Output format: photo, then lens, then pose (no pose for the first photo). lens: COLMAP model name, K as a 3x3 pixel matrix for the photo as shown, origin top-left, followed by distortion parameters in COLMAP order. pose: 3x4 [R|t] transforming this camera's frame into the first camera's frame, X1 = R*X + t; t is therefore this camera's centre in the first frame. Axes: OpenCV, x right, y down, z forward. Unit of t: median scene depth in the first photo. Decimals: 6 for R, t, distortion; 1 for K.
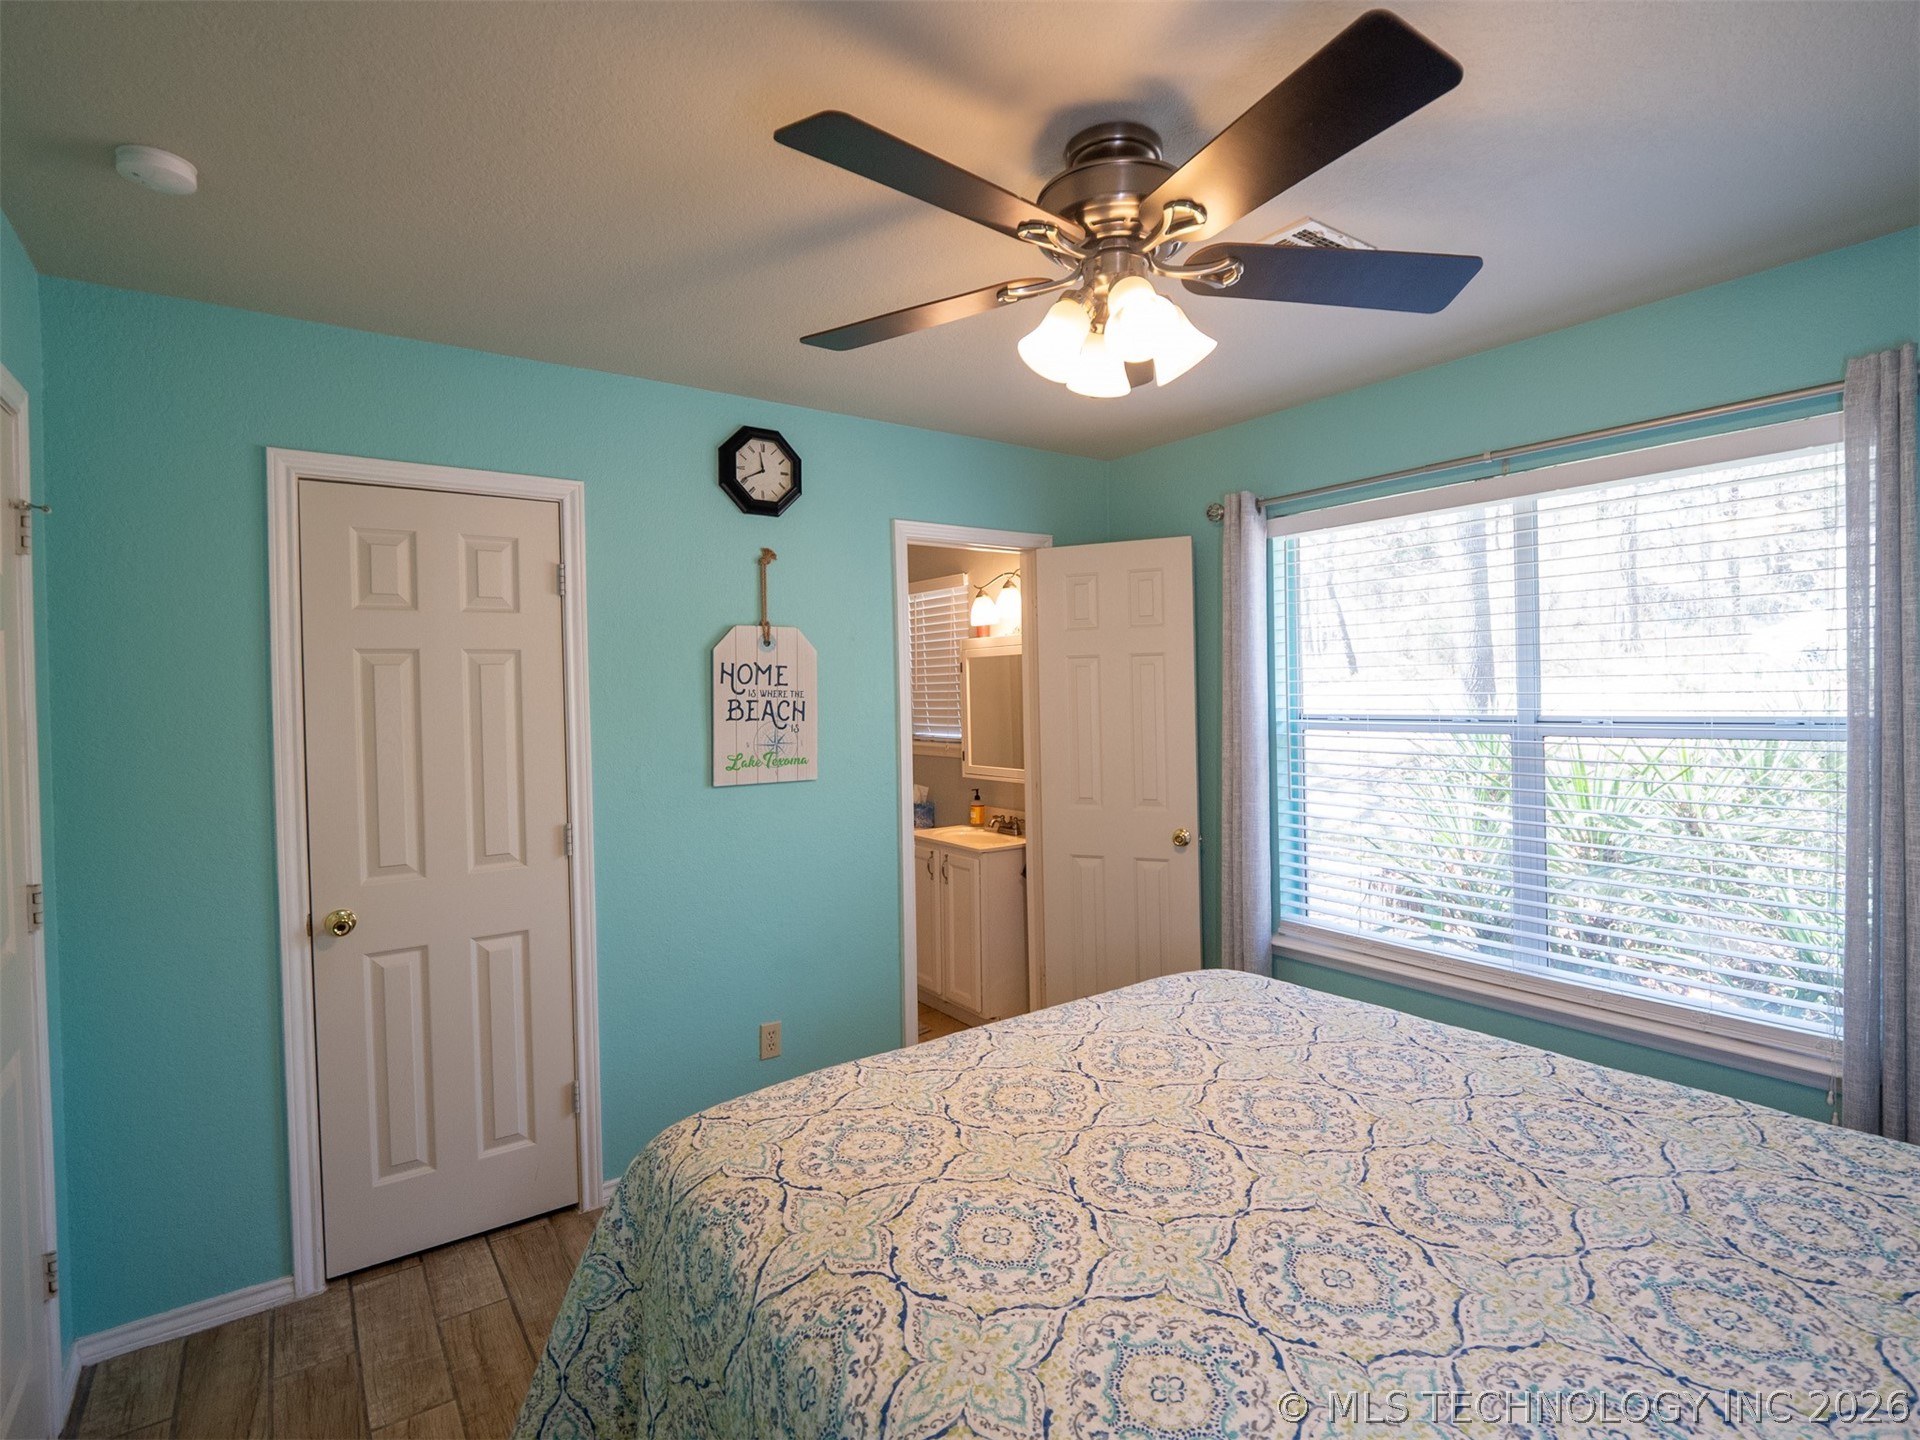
lens RADIAL K [[952.9, 0, 994.0], [0, 952.9, 700.2], [0, 0, 1]] dist [0.003094, -0.006539]
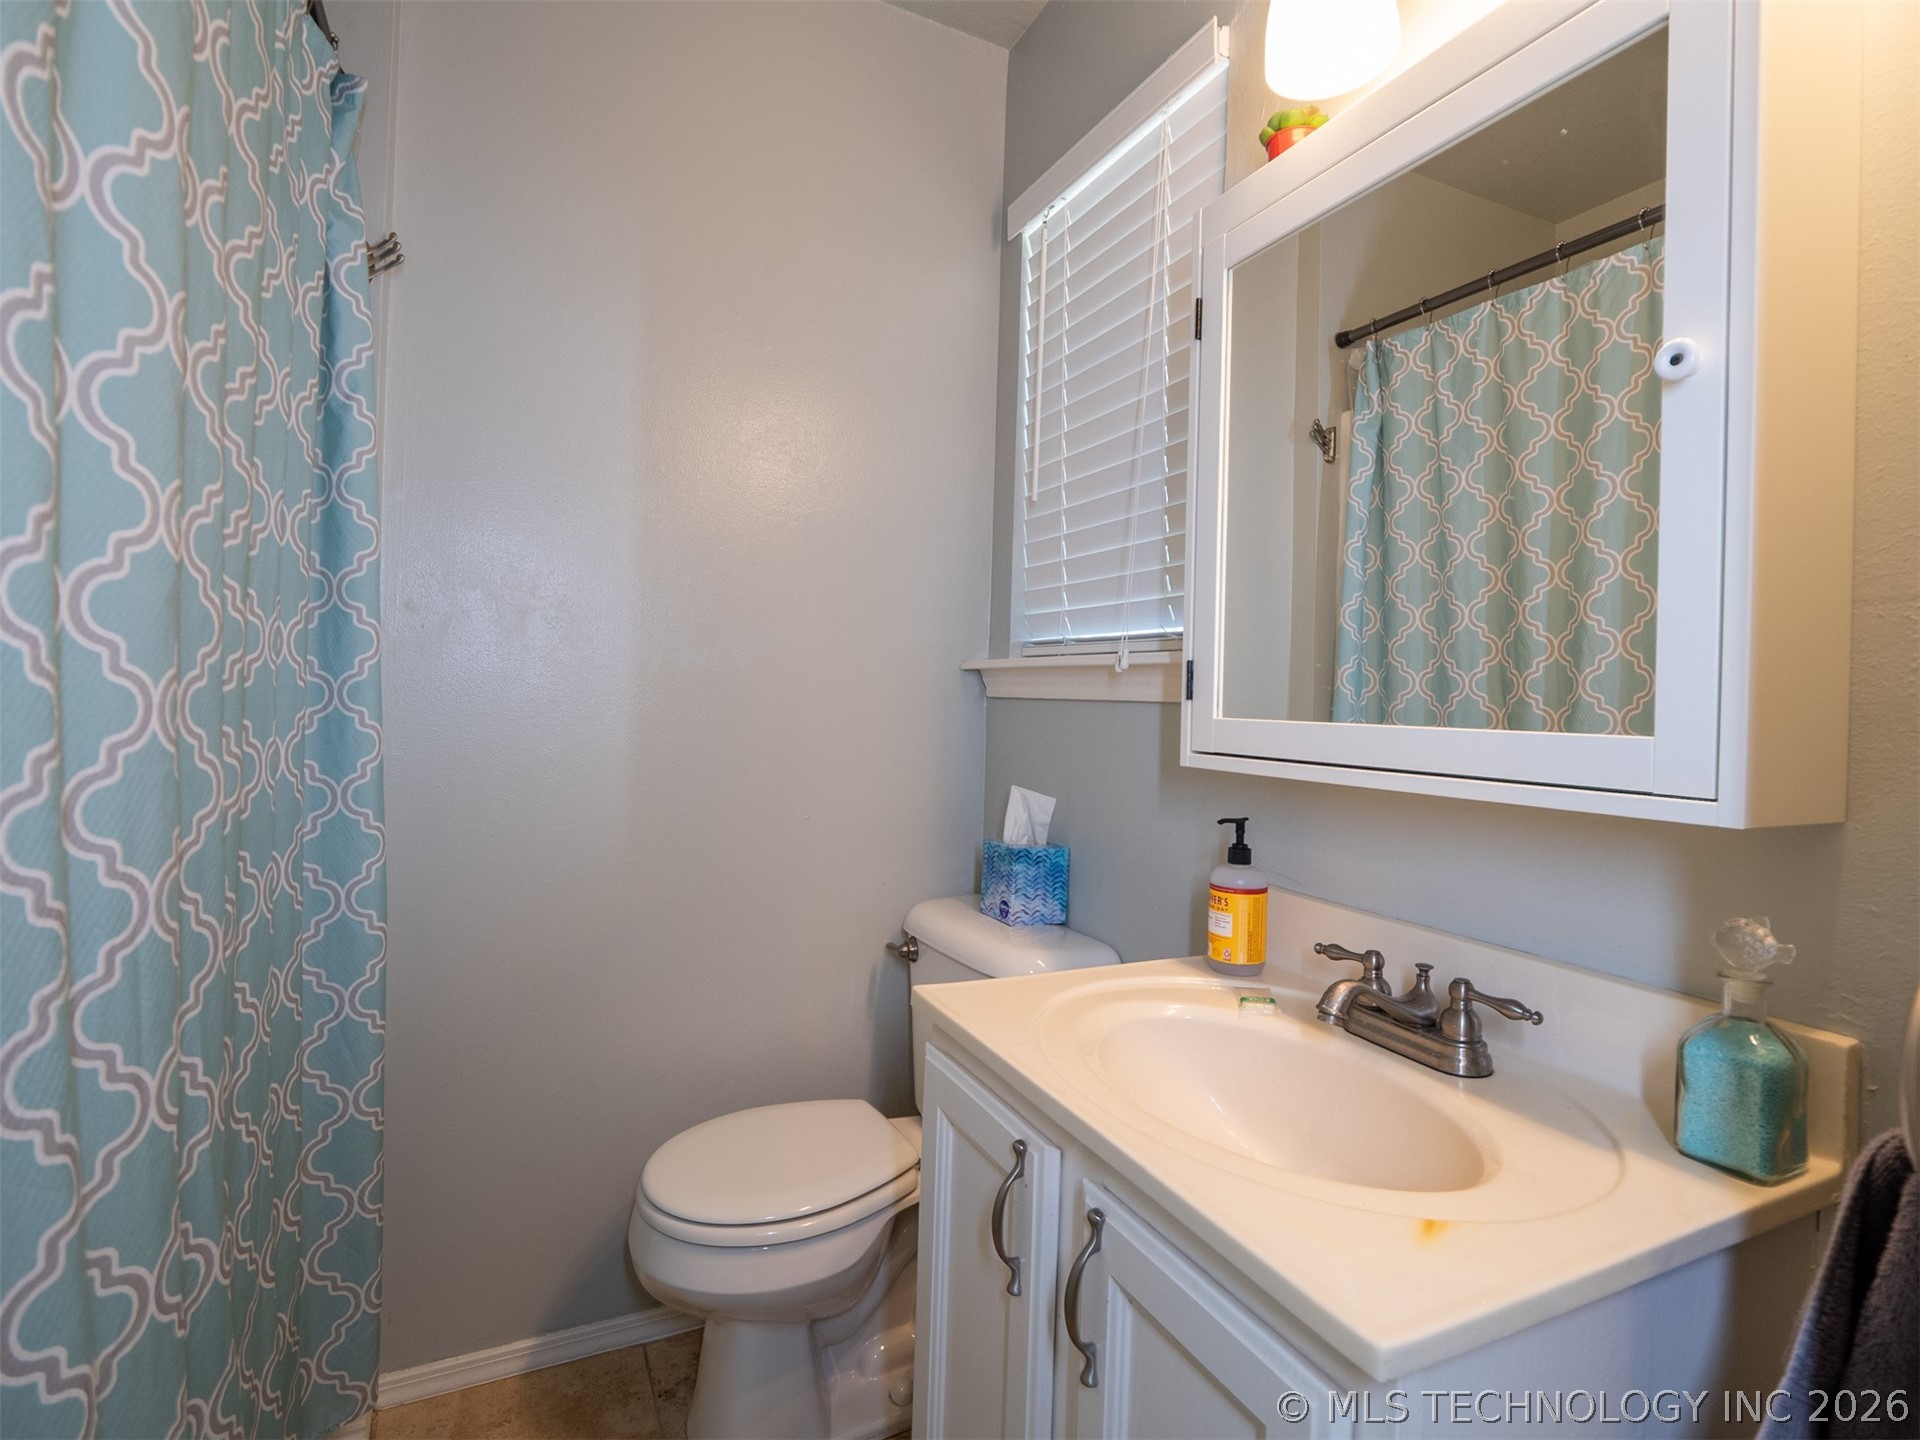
lens RADIAL K [[952.9, 0, 994.0], [0, 952.9, 700.2], [0, 0, 1]] dist [0.003094, -0.006539]
pose [[0.983763, 0.047243, -0.173145, -0.039007], [-0.048256, 0.998834, -0.001642, 0.067025], [0.172866, 0.009971, 0.984895, 0.754363]]
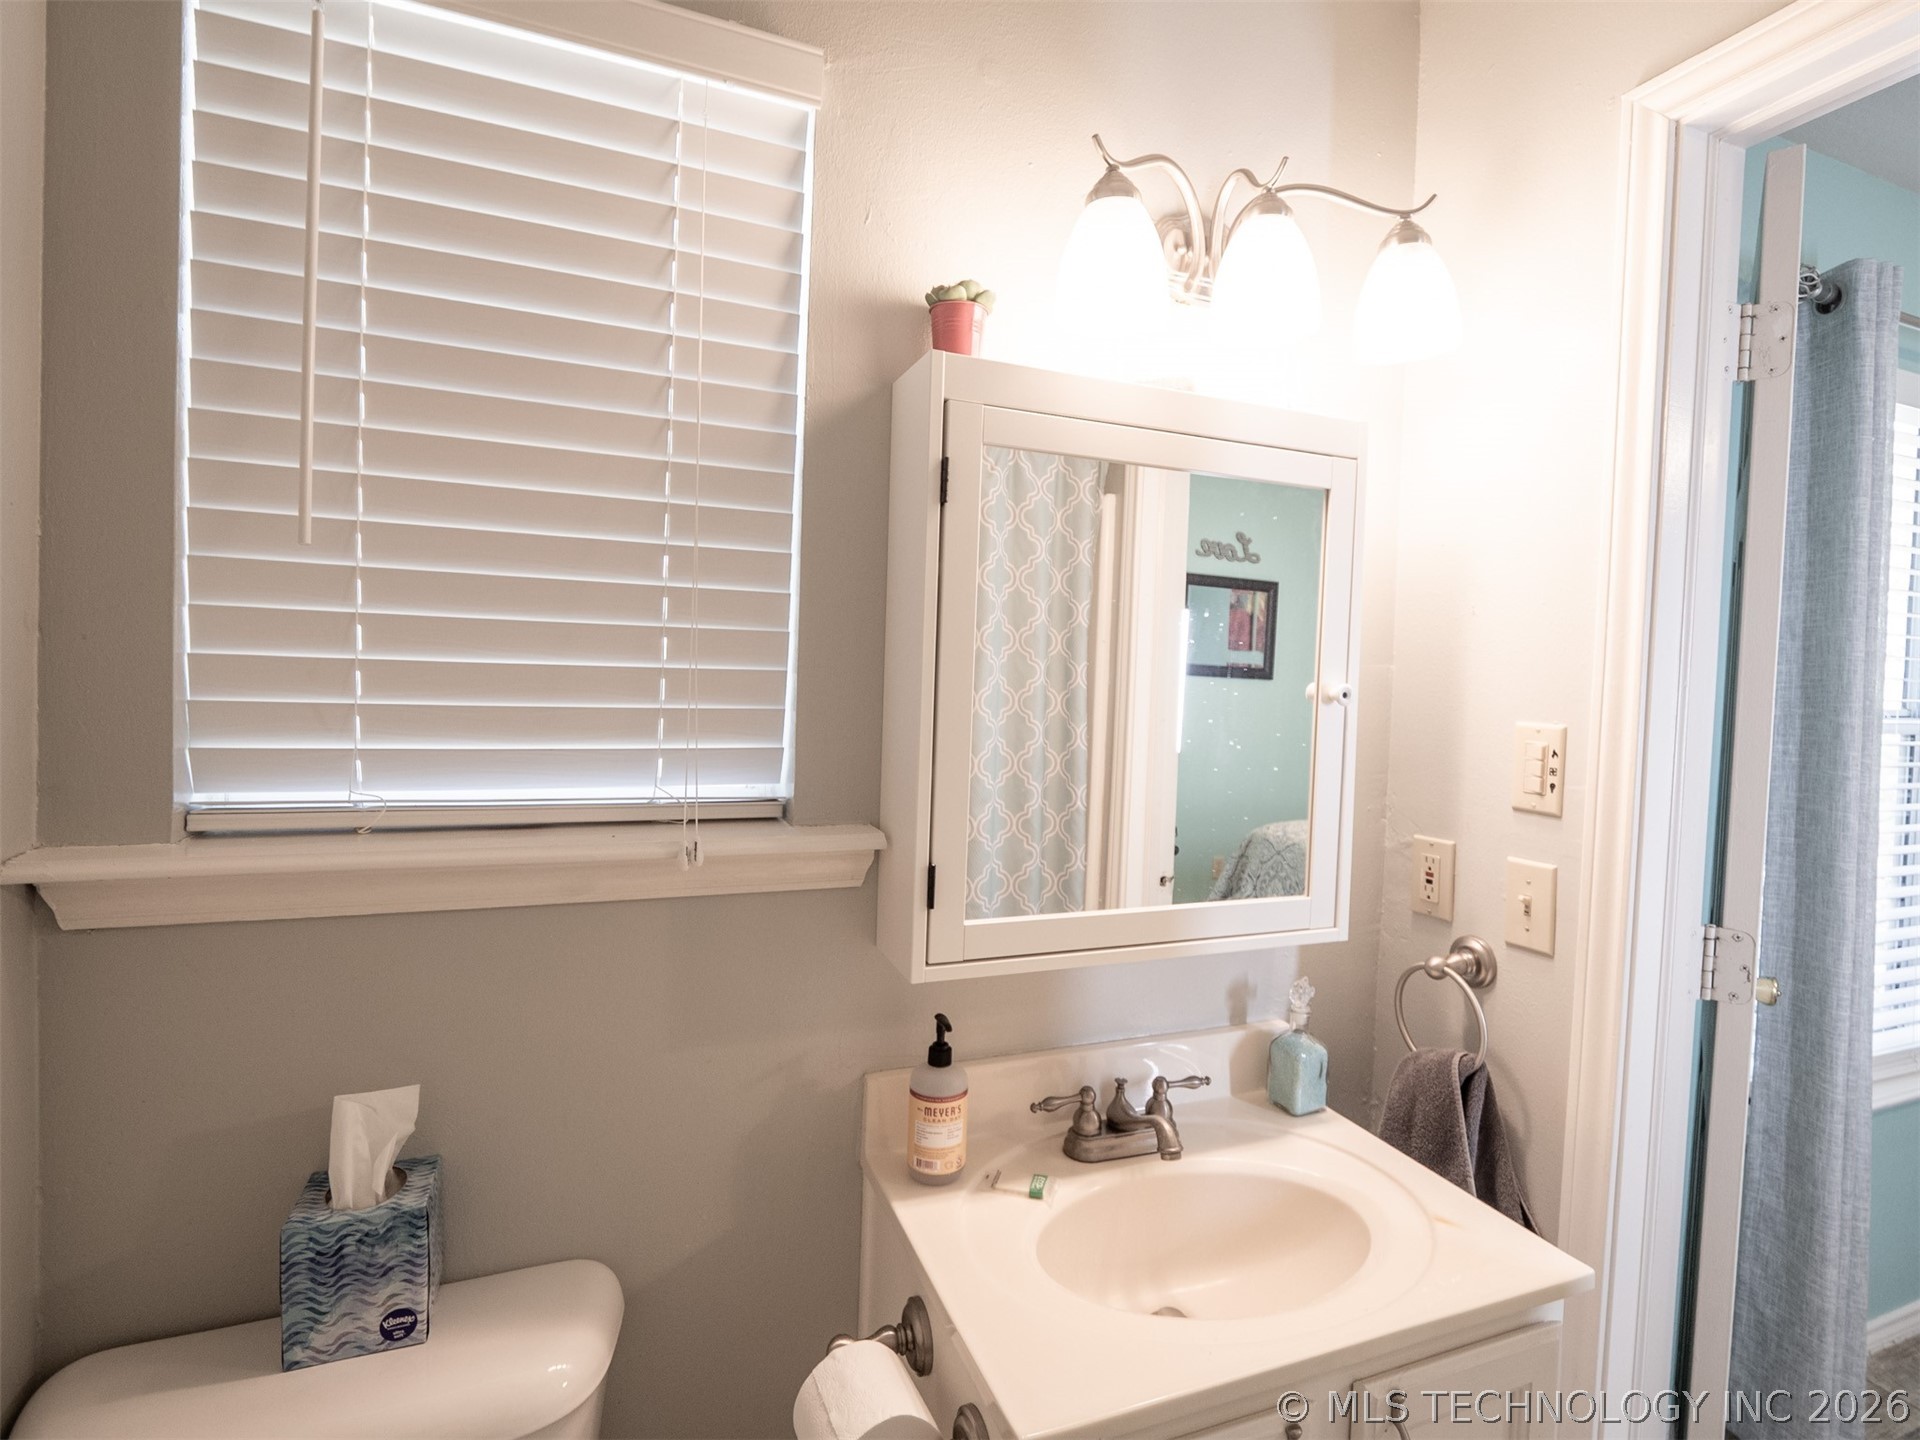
lens RADIAL K [[952.9, 0, 994.0], [0, 952.9, 700.2], [0, 0, 1]] dist [0.003094, -0.006539]
pose [[0.262043, 0.001858, 0.965054, -0.240604], [-0.028879, 0.999565, 0.005917, 0.014131], [-0.964624, -0.029421, 0.261983, 0.933585]]
